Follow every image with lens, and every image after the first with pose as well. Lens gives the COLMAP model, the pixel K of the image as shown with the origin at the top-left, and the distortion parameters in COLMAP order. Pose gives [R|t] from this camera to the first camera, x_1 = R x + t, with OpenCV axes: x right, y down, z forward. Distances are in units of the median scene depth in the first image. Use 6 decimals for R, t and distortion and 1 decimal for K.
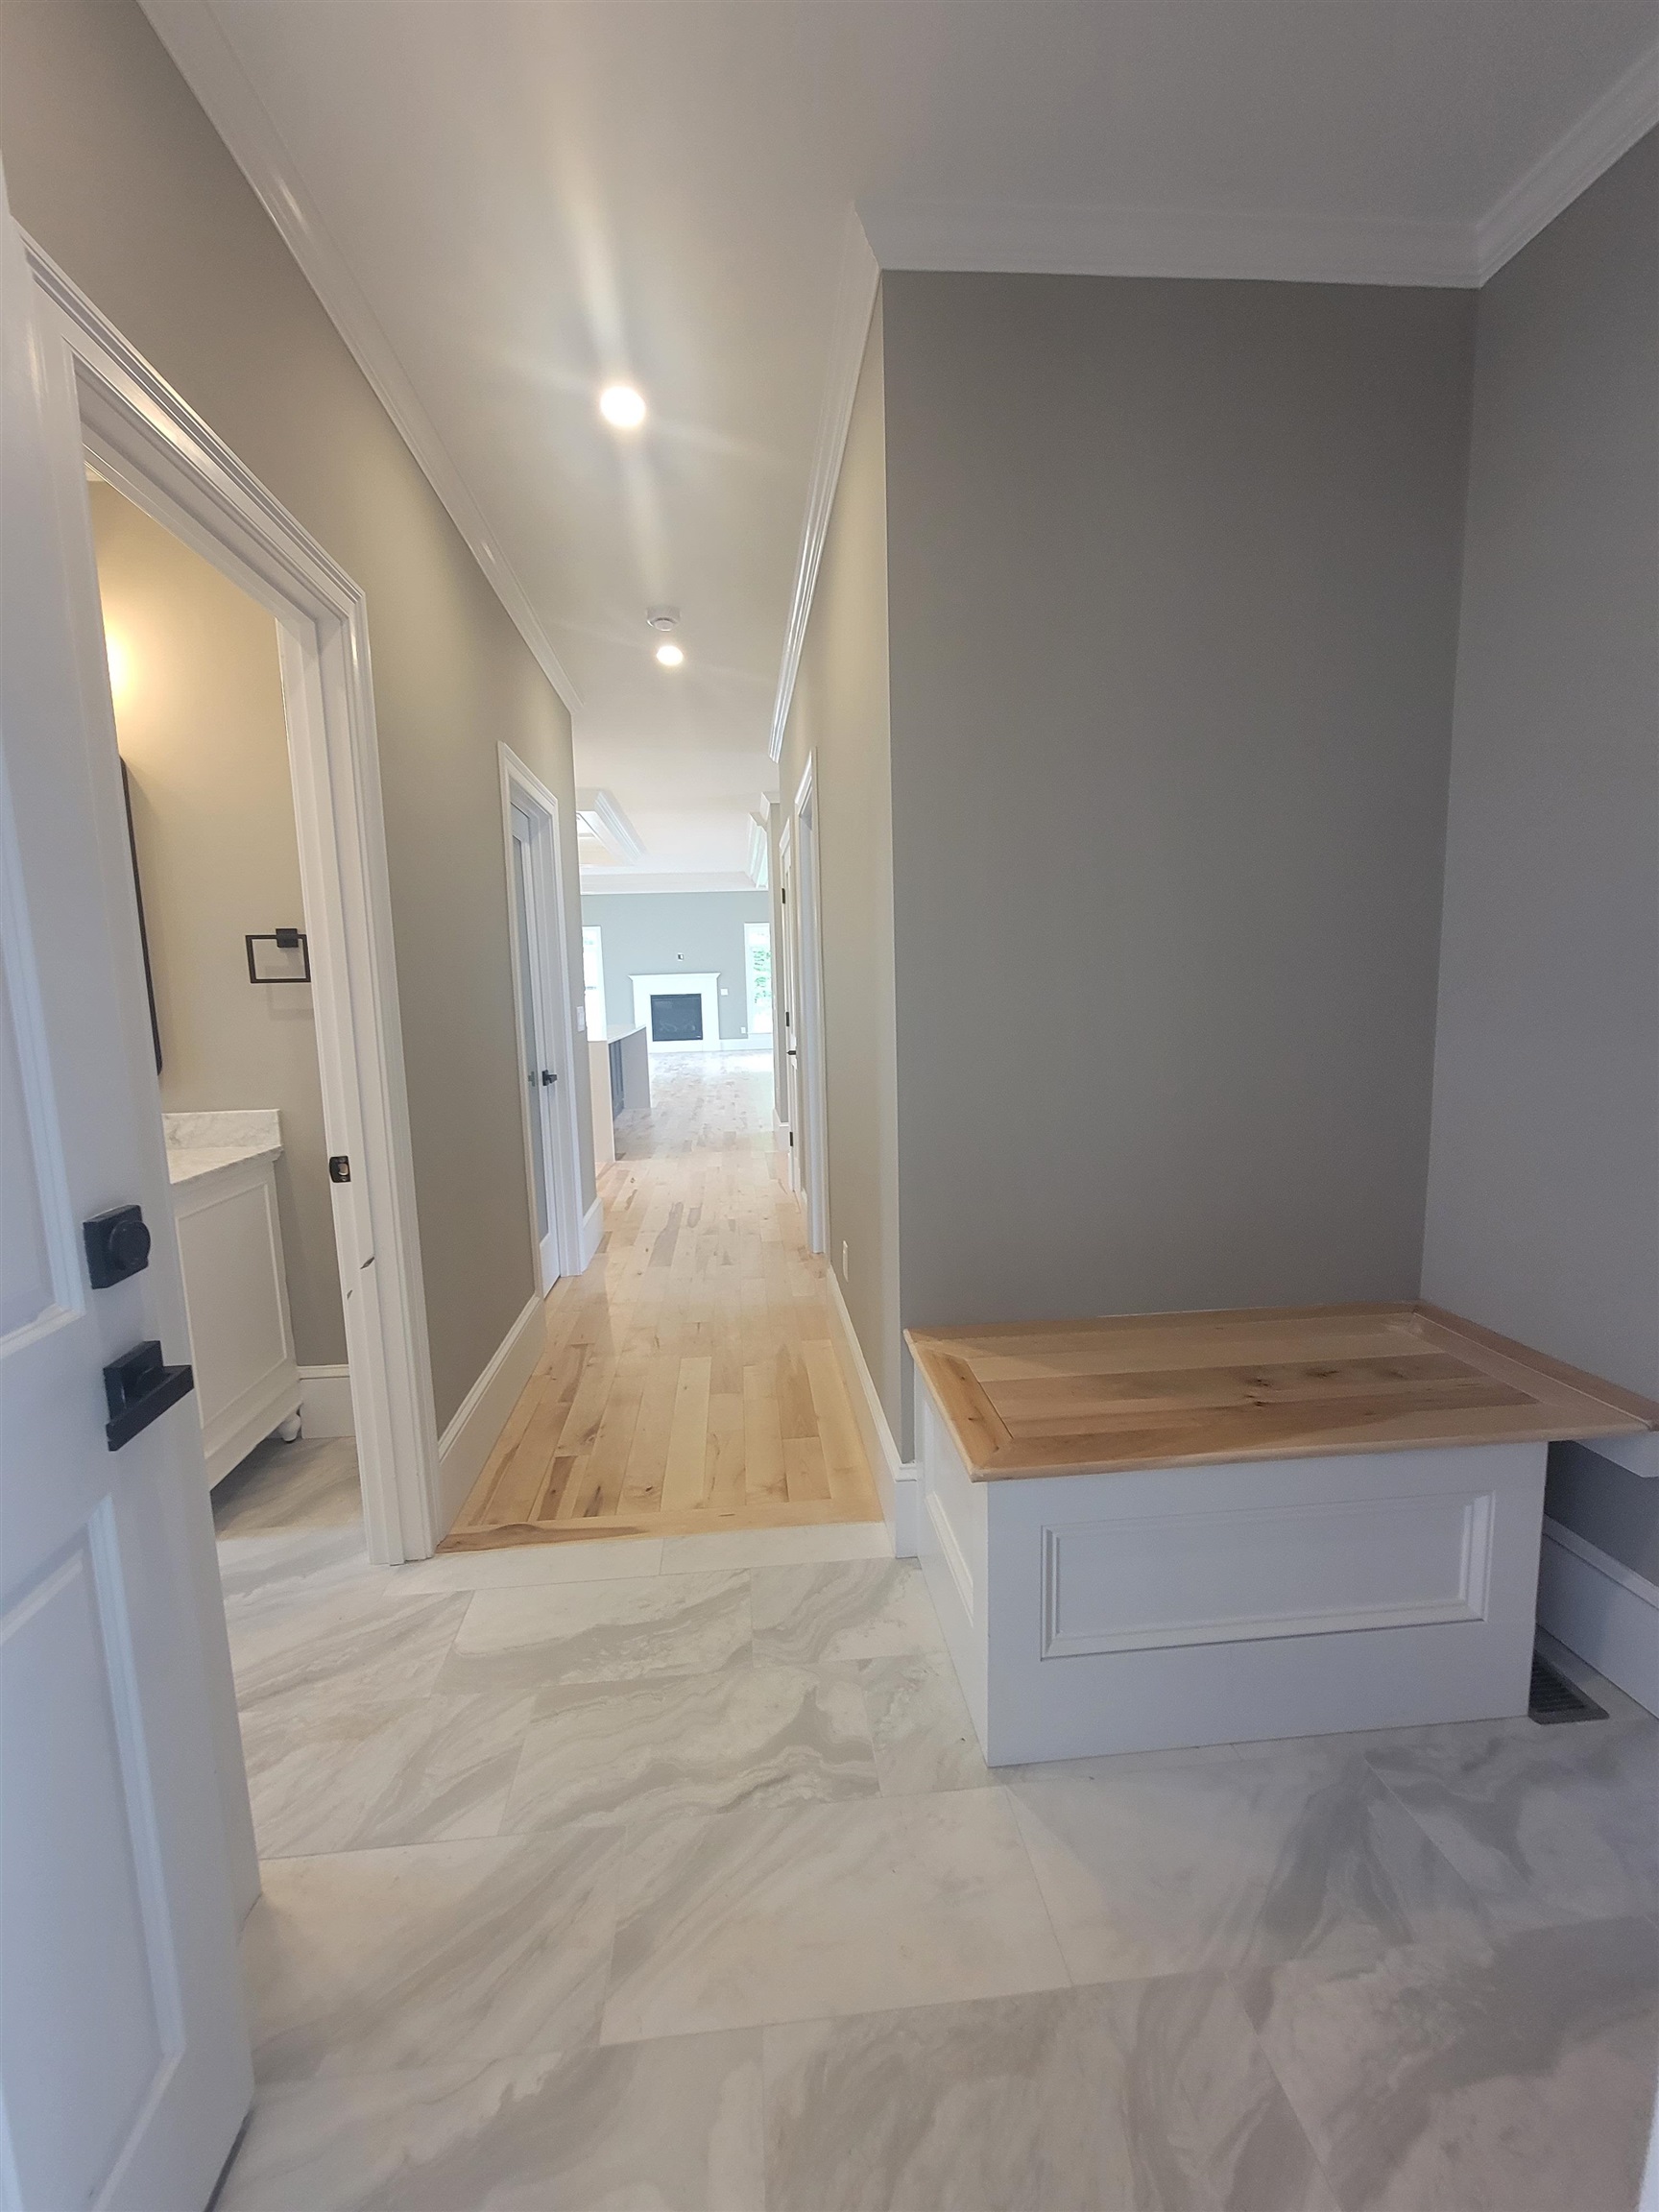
lens RADIAL K [[904.1, 0, 810.8], [0, 904.1, 1101.5], [0, 0, 1]] dist [-0.000659, -0.000765]
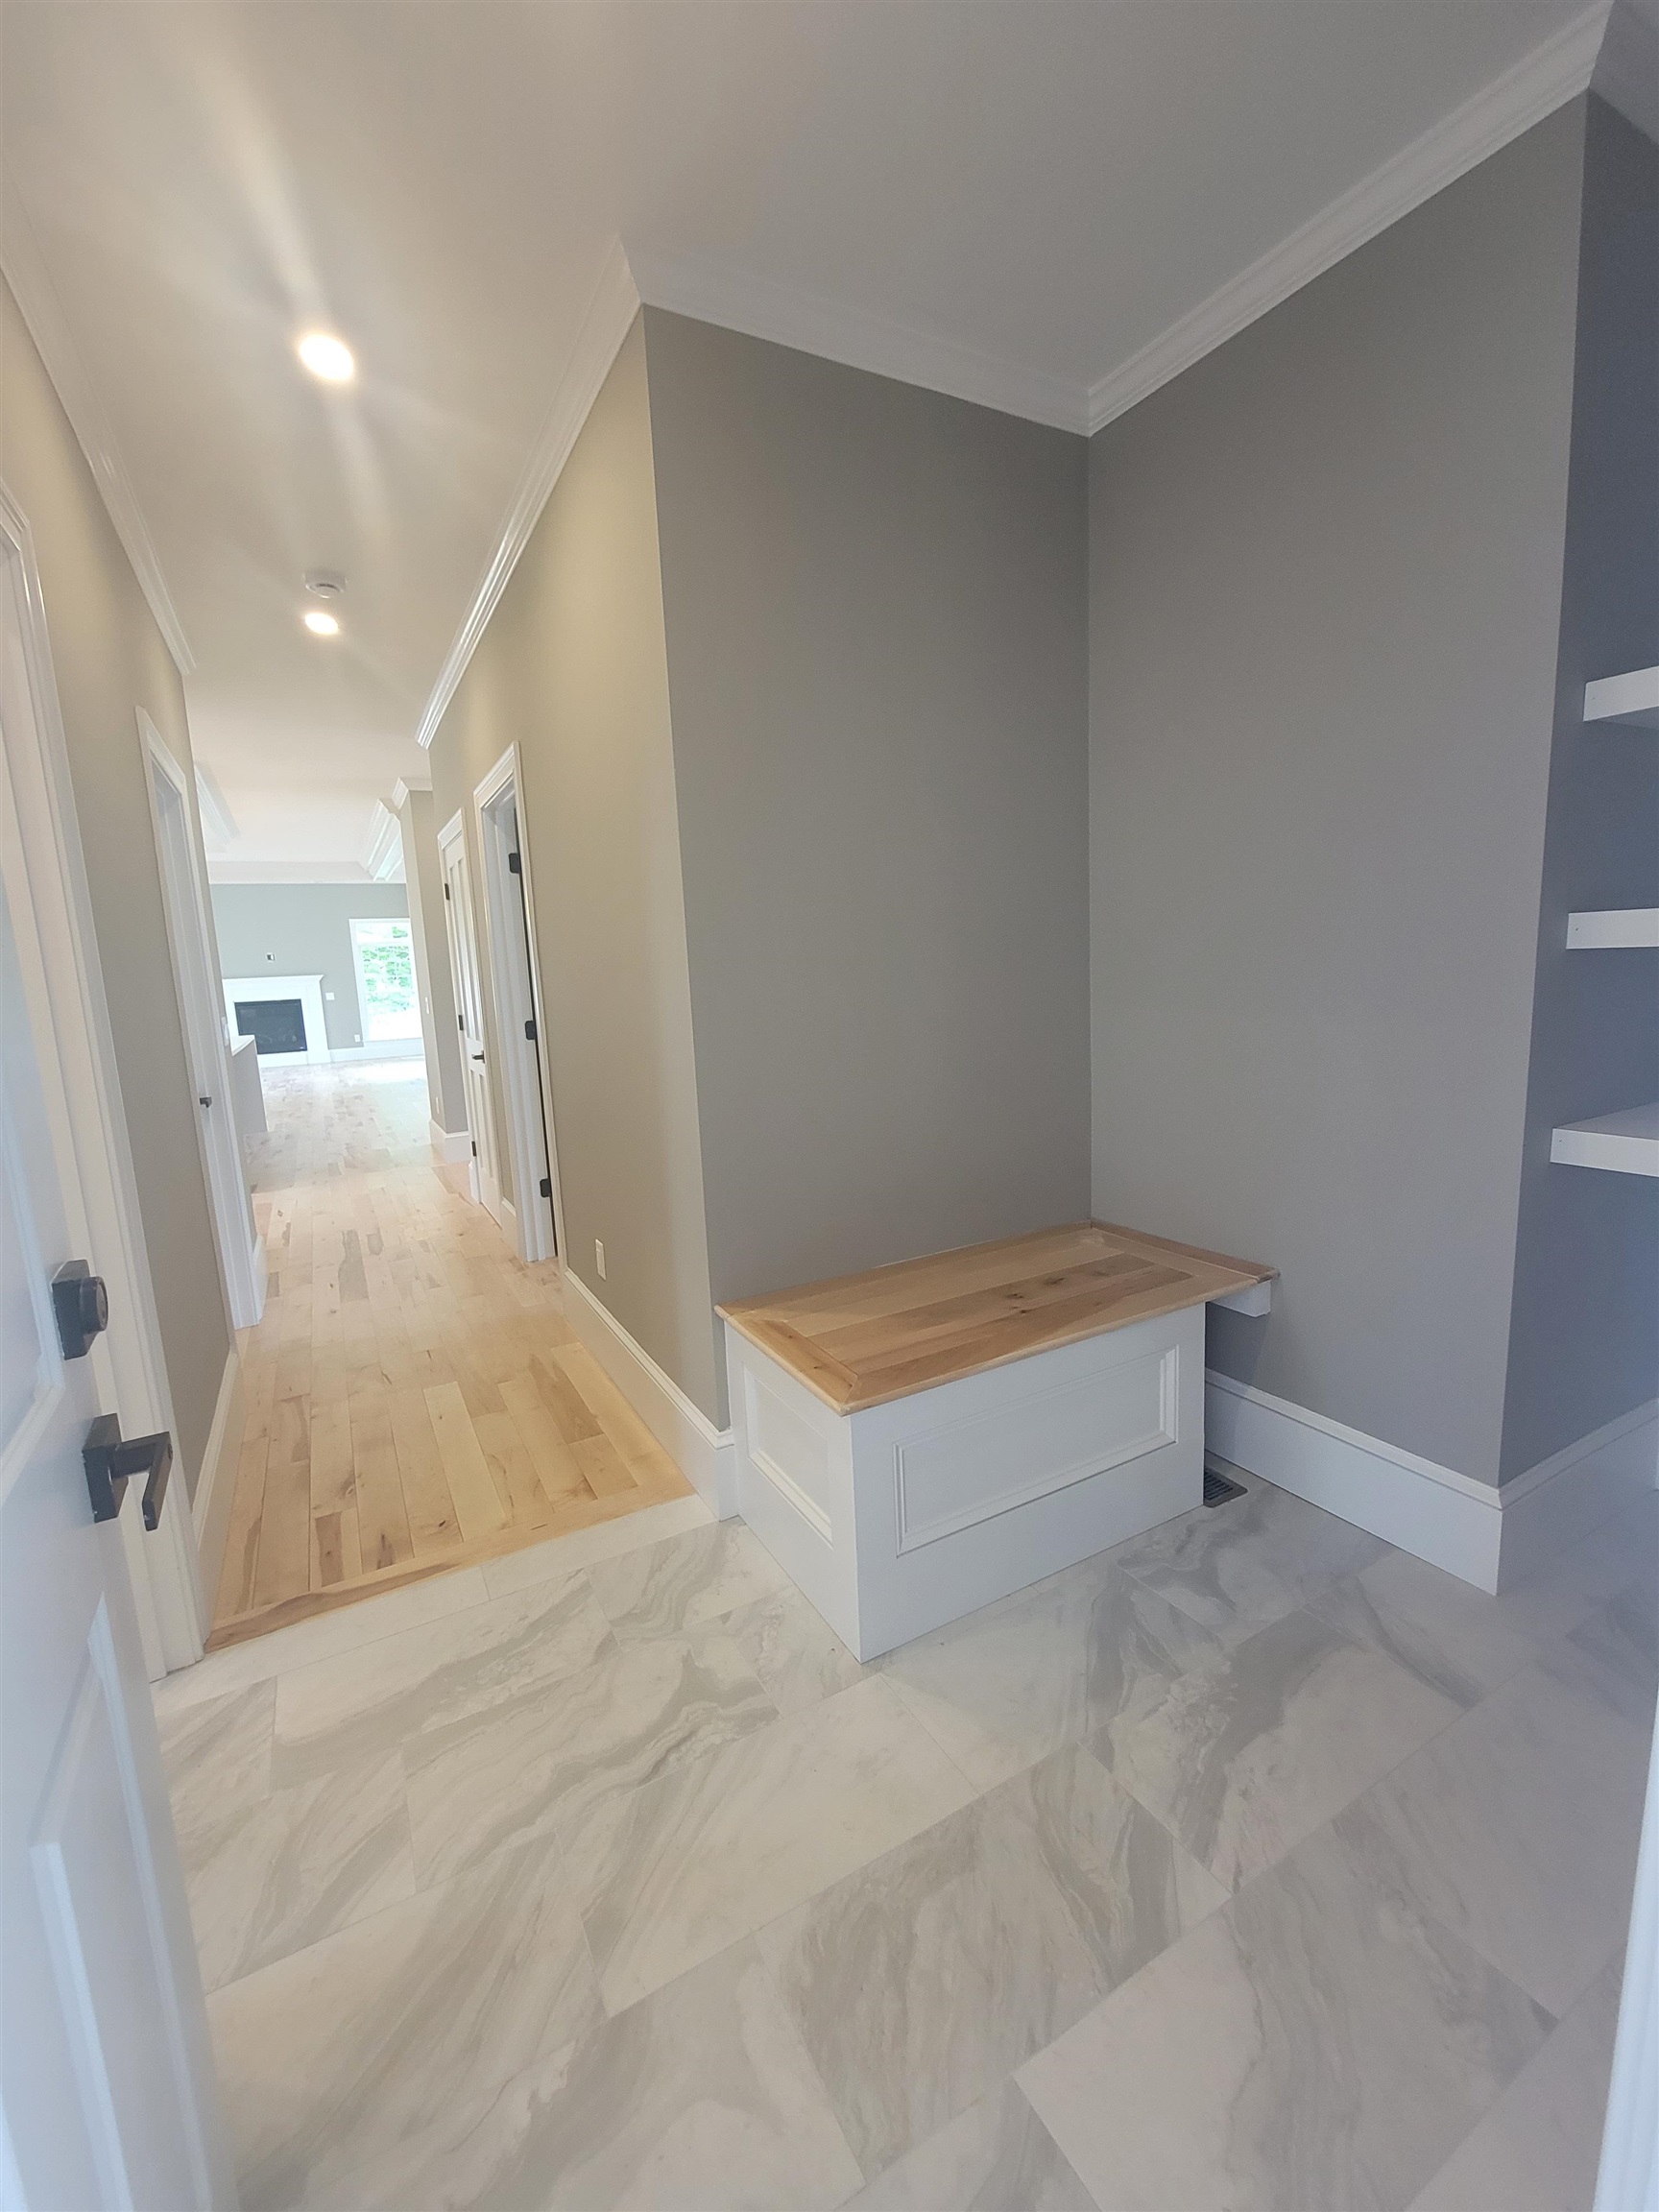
lens RADIAL K [[904.1, 0, 810.8], [0, 904.1, 1101.5], [0, 0, 1]] dist [-0.000659, -0.000765]
pose [[0.916358, -0.074967, 0.393277, -0.234759], [0.073367, 0.997122, 0.019124, -0.000217], [-0.393579, 0.011329, 0.919221, -0.032823]]
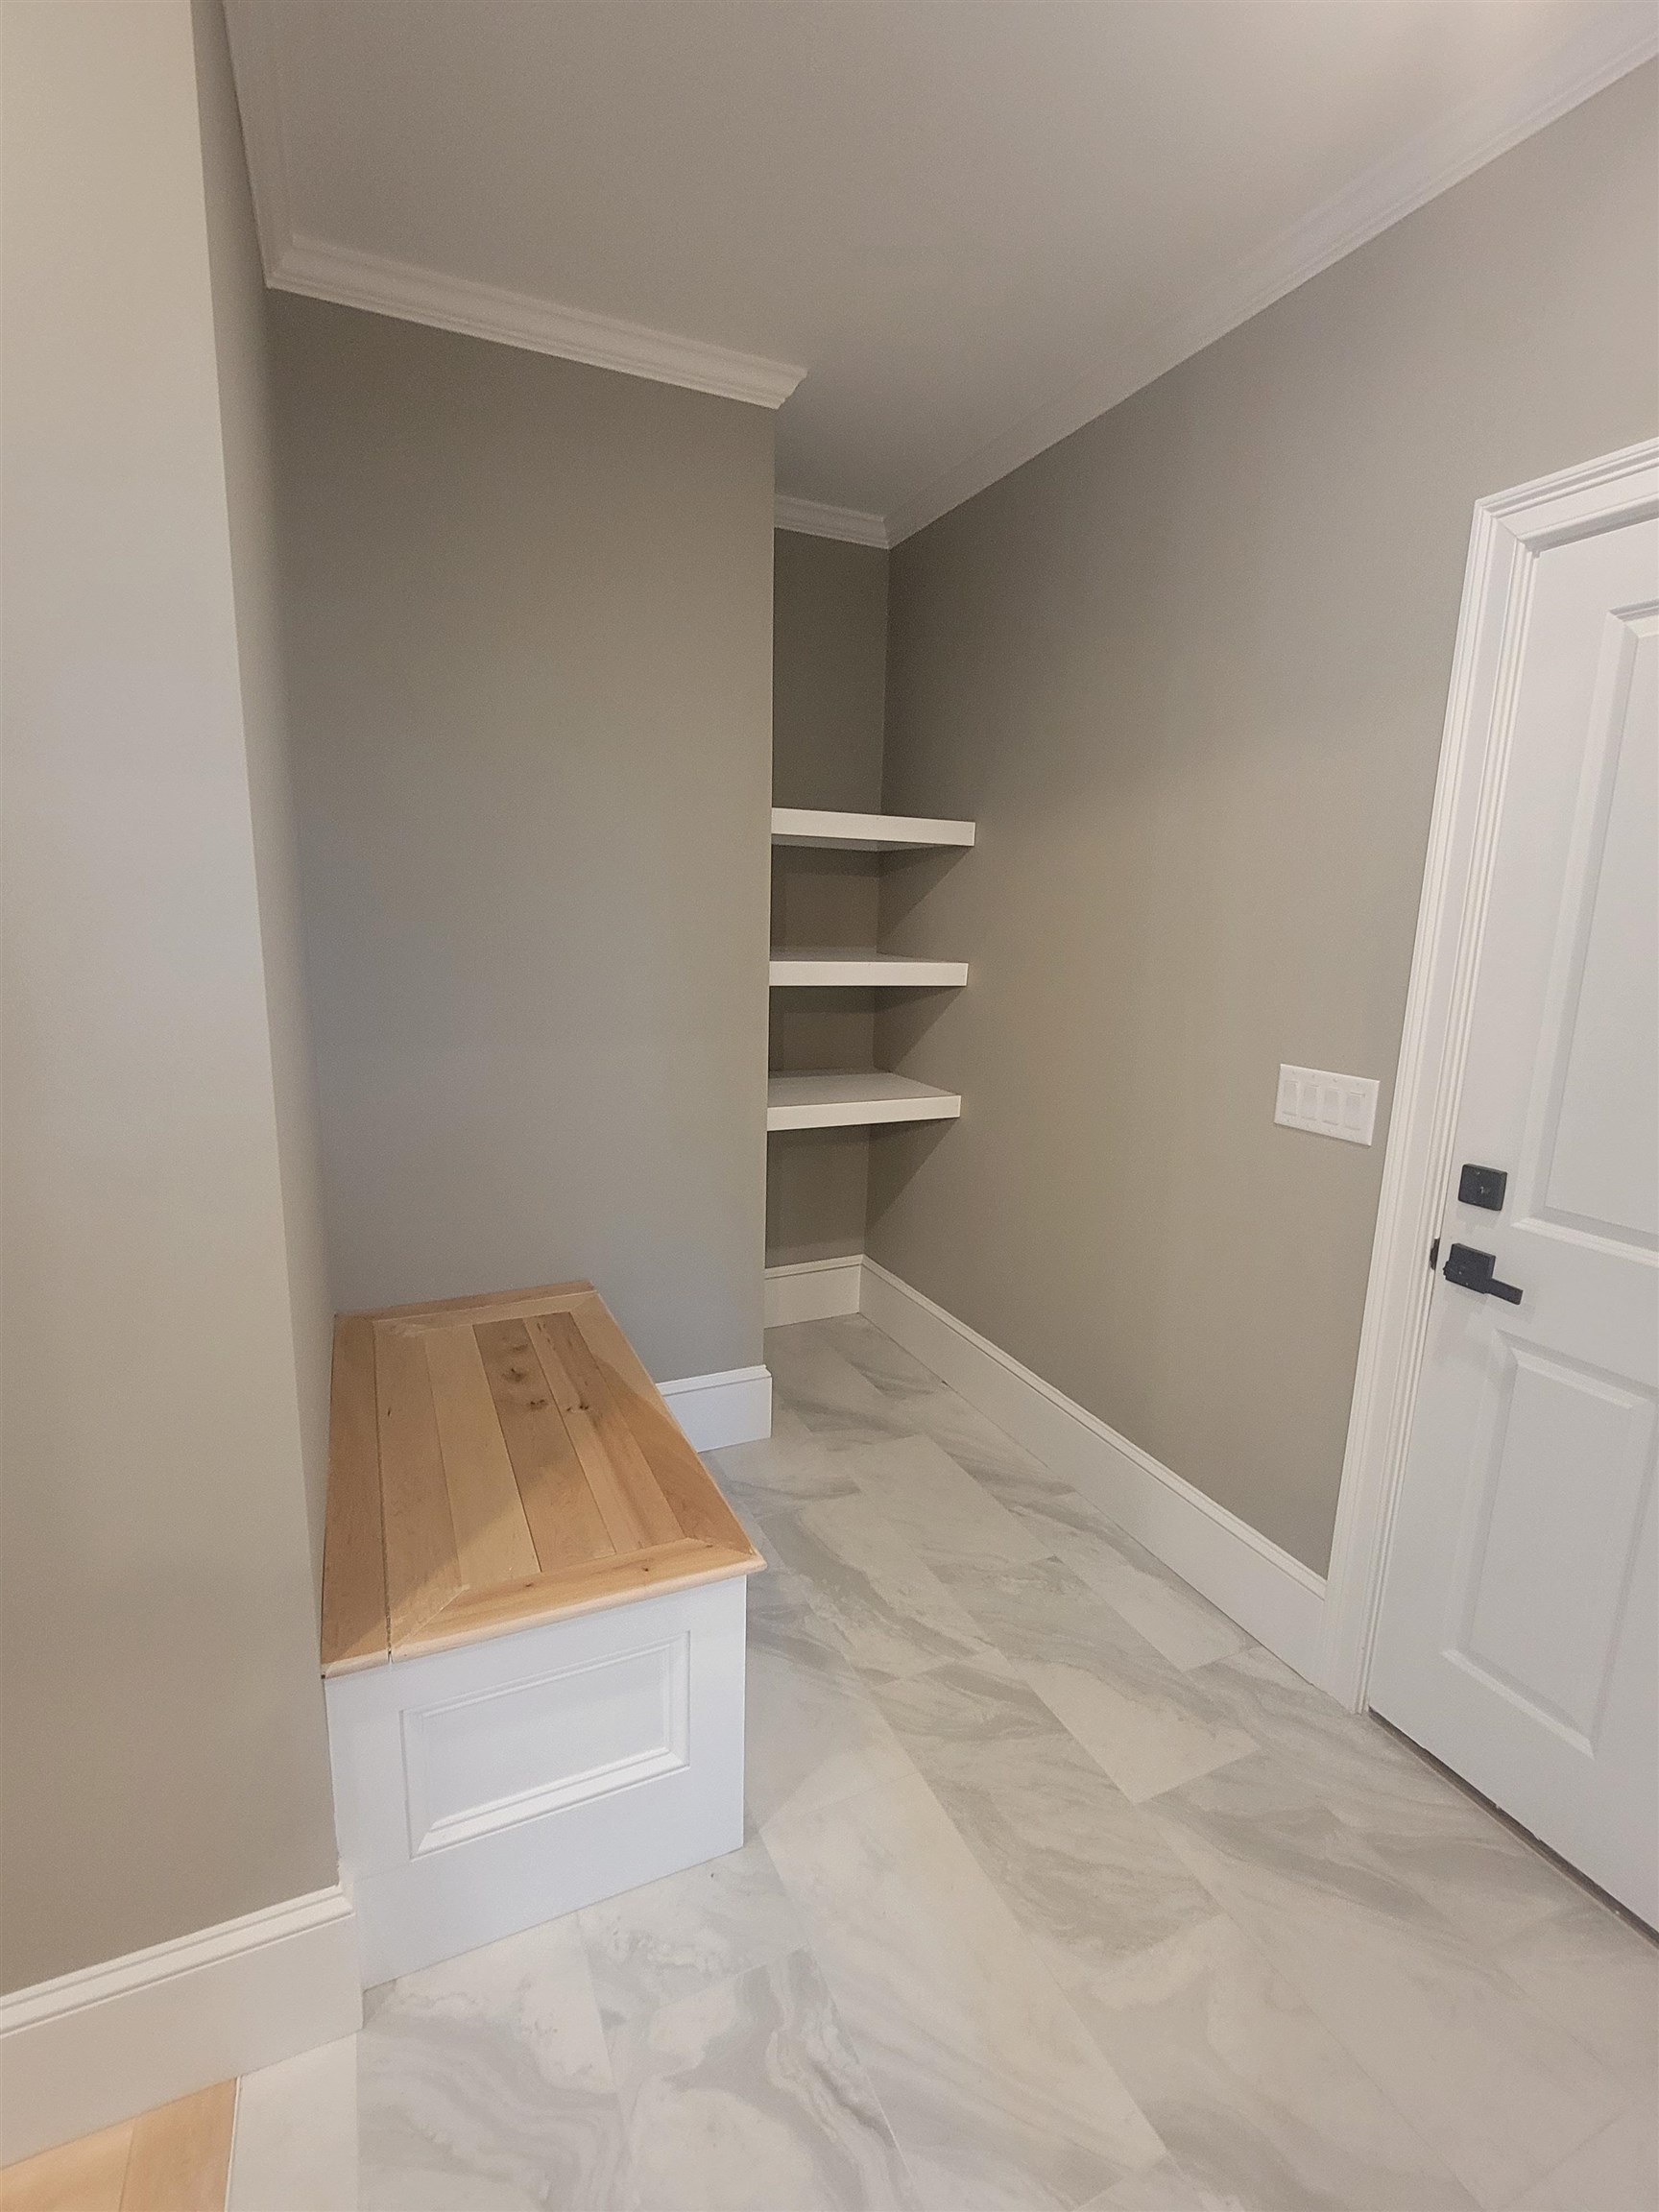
lens RADIAL K [[996.9, 0, 807.1], [0, 996.9, 1103.8], [0, 0, 1]] dist [-0.000012, 0.000043]
pose [[-0.323108, -0.158755, 0.932951, -0.636246], [0.105220, 0.973691, 0.202128, -0.230153], [-0.940495, 0.163474, -0.297903, 1.017070]]
